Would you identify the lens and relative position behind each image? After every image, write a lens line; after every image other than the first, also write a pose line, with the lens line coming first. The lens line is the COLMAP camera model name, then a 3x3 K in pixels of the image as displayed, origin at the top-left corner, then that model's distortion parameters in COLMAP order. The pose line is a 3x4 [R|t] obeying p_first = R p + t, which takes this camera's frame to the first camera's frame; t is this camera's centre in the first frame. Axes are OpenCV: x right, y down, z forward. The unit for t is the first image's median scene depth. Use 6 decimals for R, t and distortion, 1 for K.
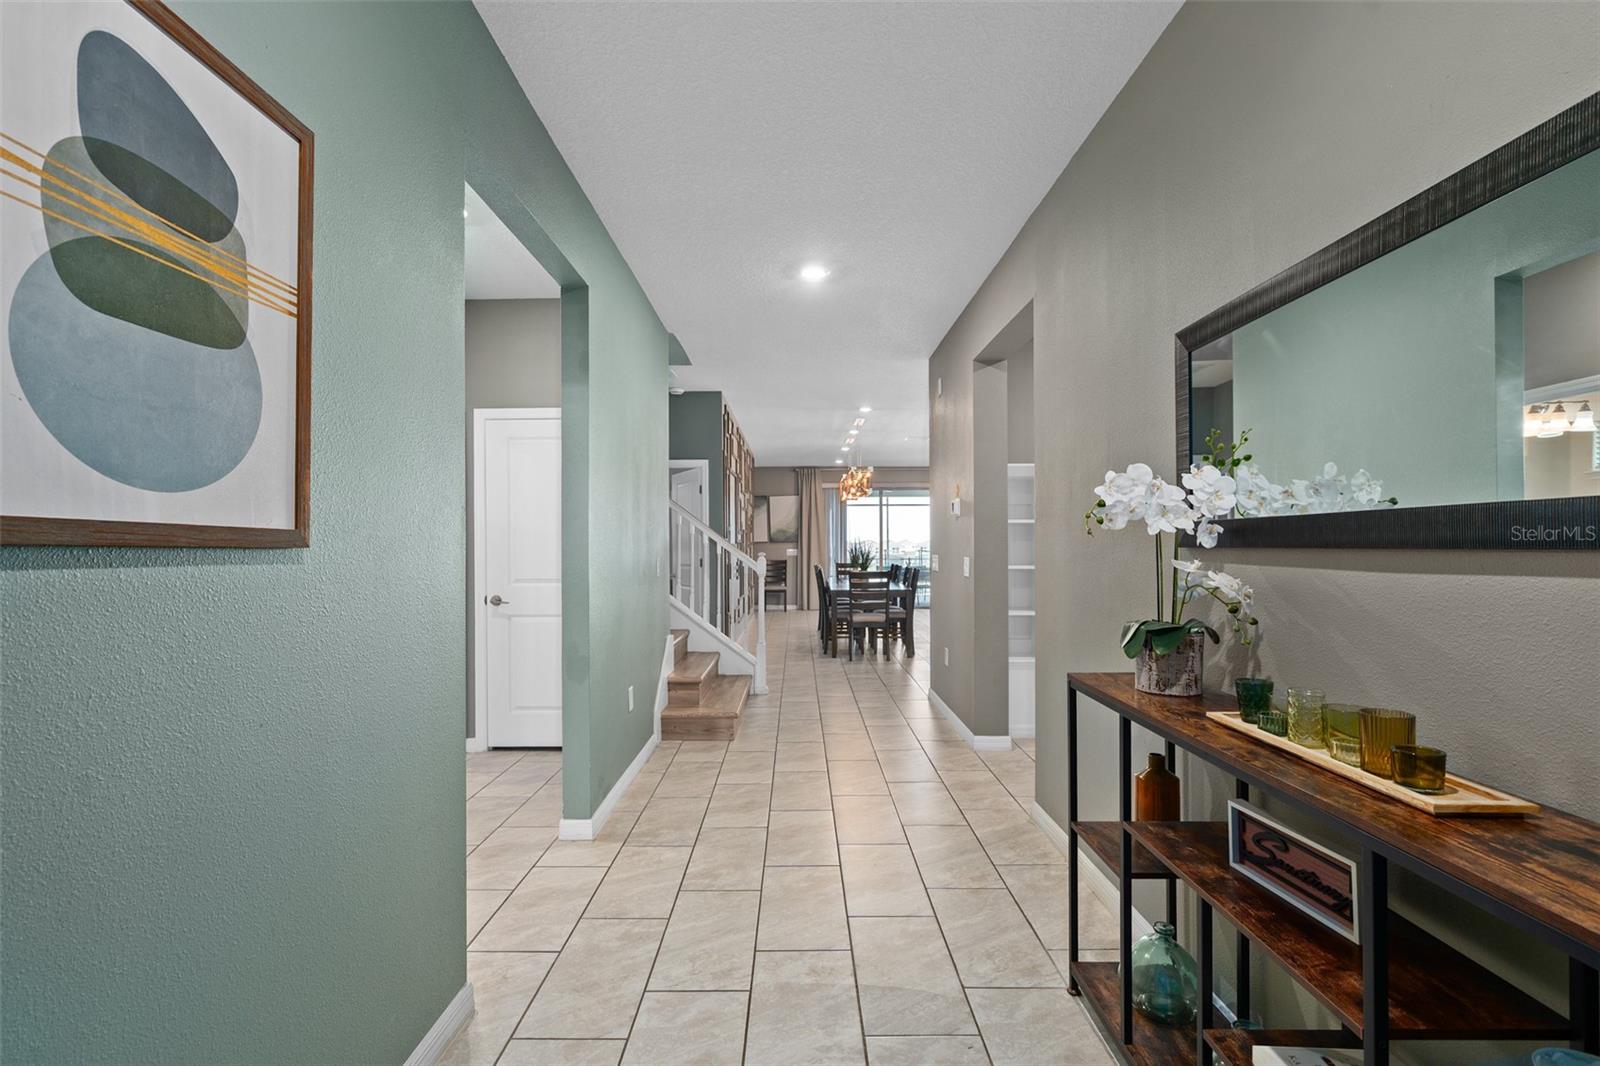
lens RADIAL K [[722.4, 0, 799.0], [0, 722.4, 537.1], [0, 0, 1]] dist [-0.007660, 0.001849]
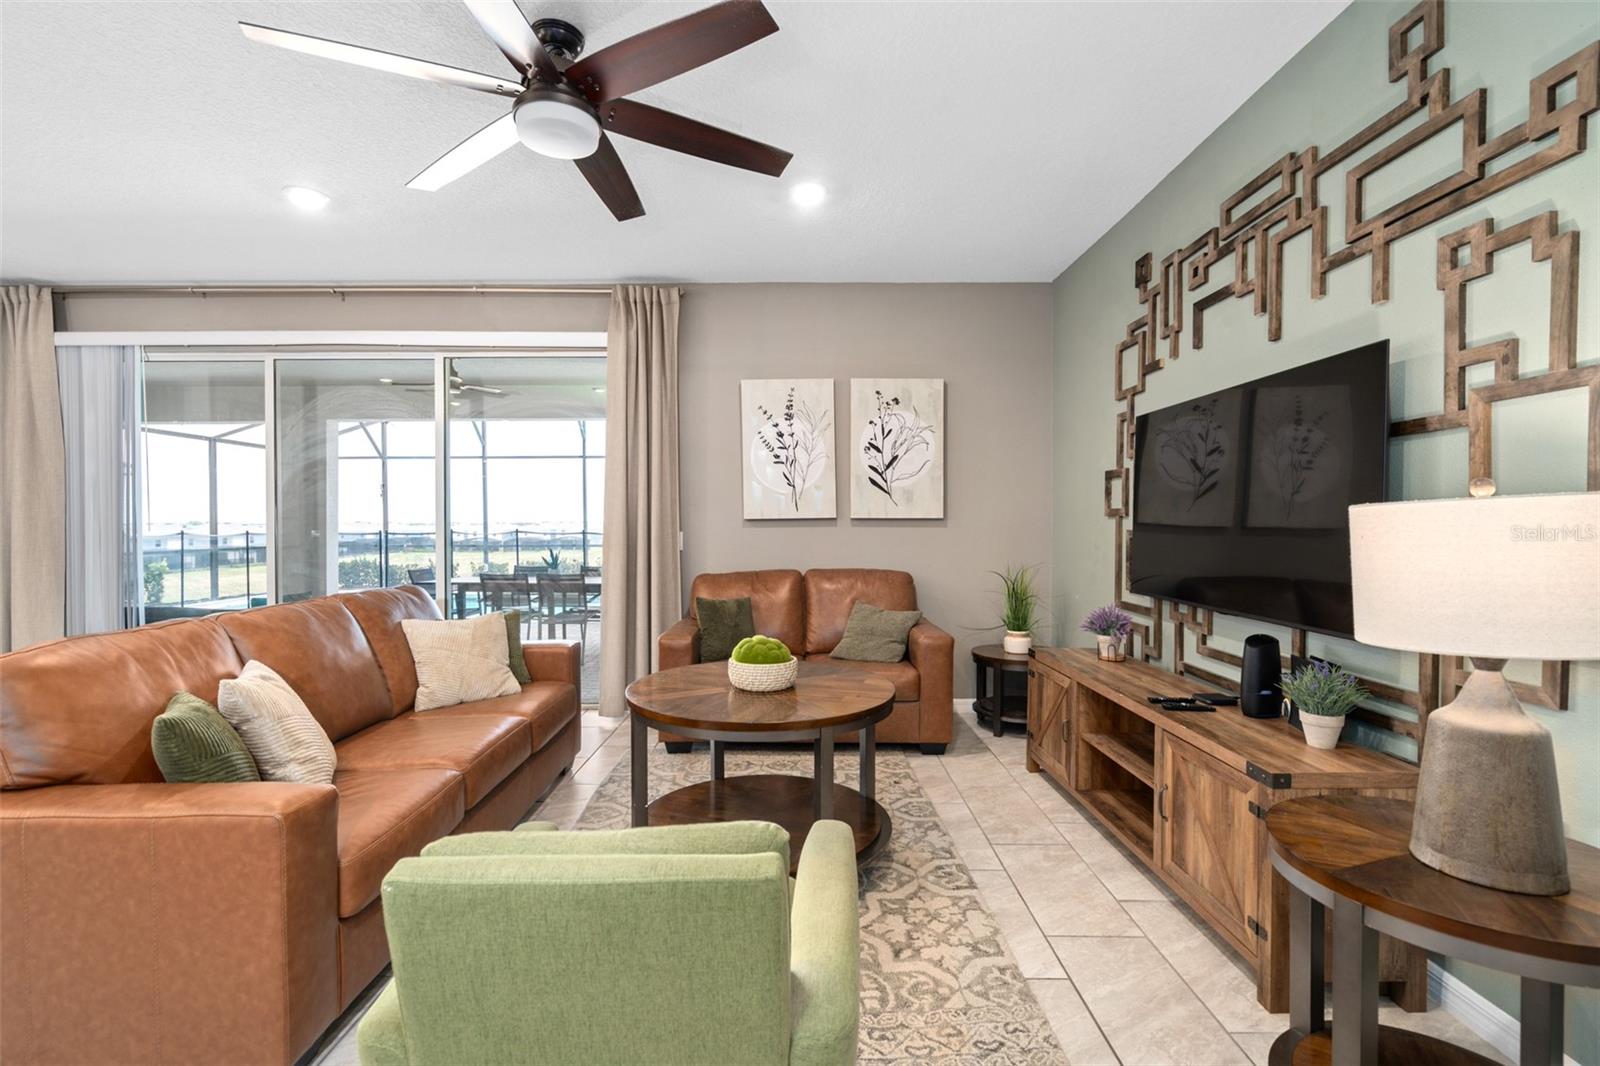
lens RADIAL K [[722.4, 0, 789.1], [0, 722.4, 530.4], [0, 0, 1]] dist [-0.007660, 0.001849]
pose [[0.999817, 0.002837, -0.018932, 0.368594], [-0.002373, 0.999697, 0.024497, 0.006496], [0.018996, -0.024447, 0.999521, 0.673411]]
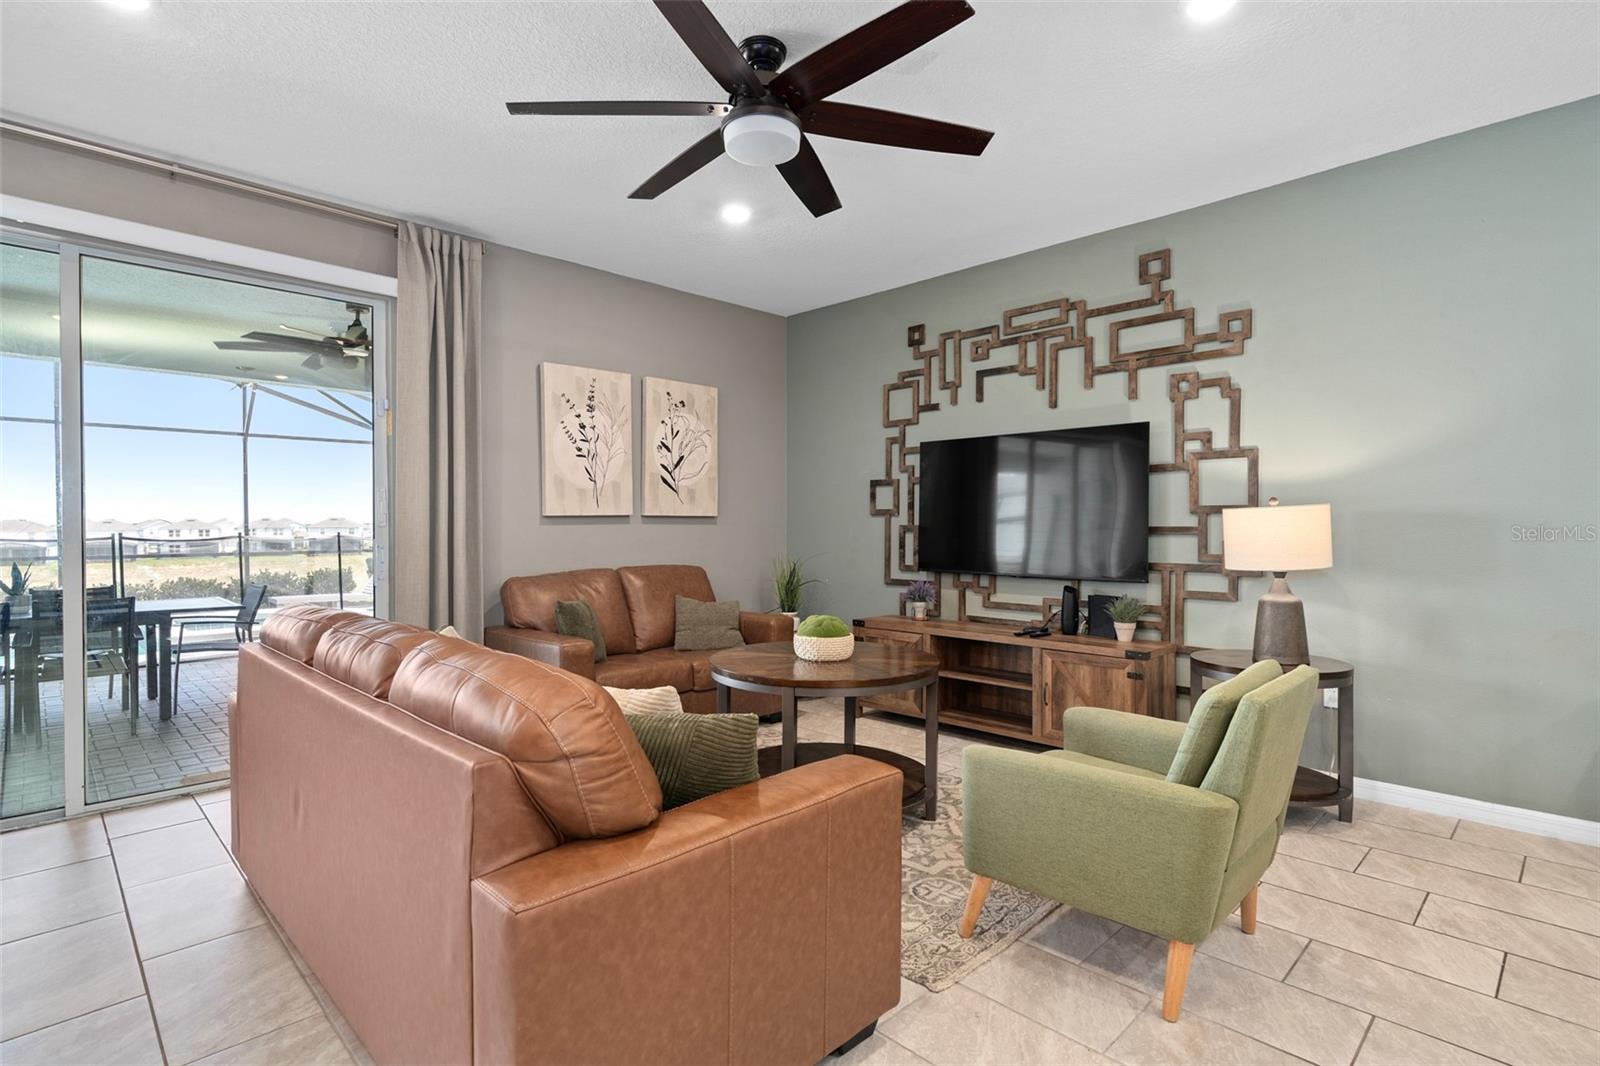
lens RADIAL K [[789.9, 0, 797.1], [0, 789.9, 529.5], [0, 0, 1]] dist [0.012737, -0.001678]
pose [[0.719915, -0.004118, 0.694050, 0.189382], [-0.009797, 0.999822, 0.016095, 0.008905], [-0.693994, -0.018387, 0.719746, 0.694107]]
